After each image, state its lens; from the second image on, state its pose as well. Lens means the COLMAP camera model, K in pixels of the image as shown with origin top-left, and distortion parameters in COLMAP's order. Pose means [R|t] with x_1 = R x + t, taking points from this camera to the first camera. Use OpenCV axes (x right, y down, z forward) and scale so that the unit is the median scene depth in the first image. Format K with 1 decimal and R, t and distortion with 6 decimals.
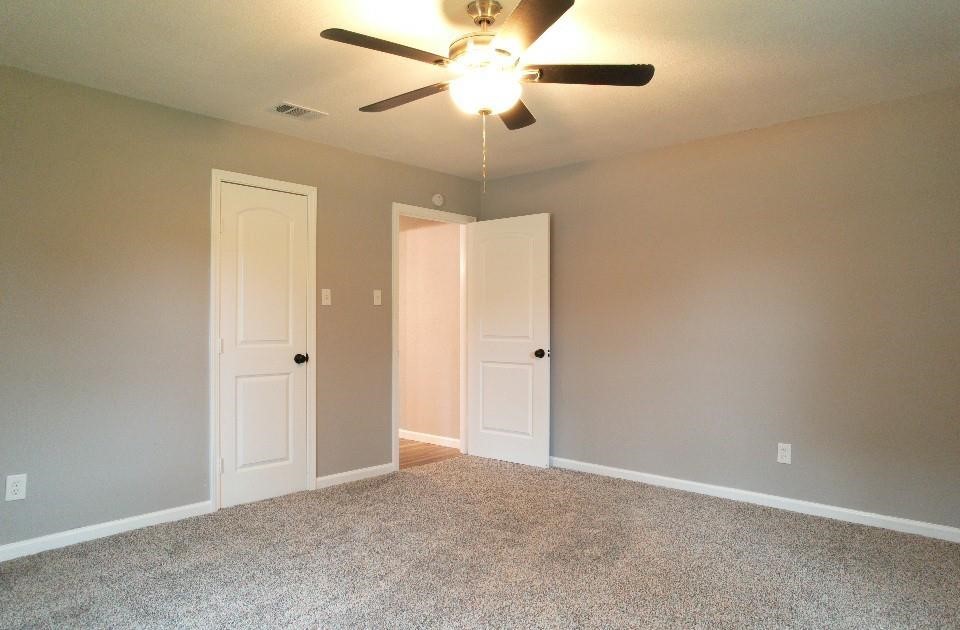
lens RADIAL K [[639.1, 0, 480.0], [0, 639.1, 315.0], [0, 0, 1]] dist [-0.001825, -0.001170]
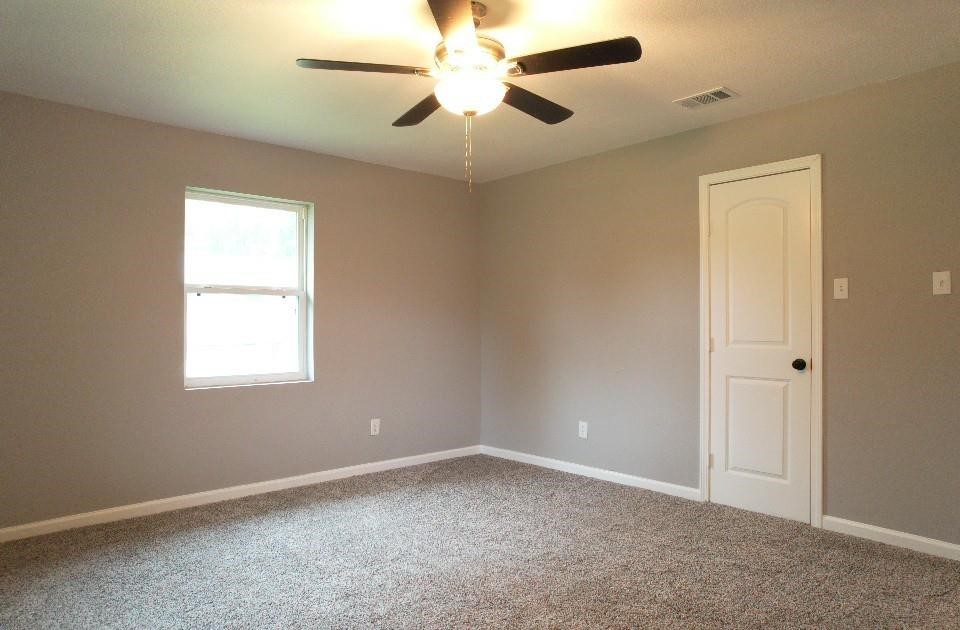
lens RADIAL K [[639.1, 0, 480.0], [0, 639.1, 315.0], [0, 0, 1]] dist [-0.001825, -0.001170]
pose [[-0.095749, -0.014886, -0.995294, 0.616784], [0.007803, 0.999846, -0.015705, 0.013703], [0.995375, -0.009270, -0.095618, 0.680953]]
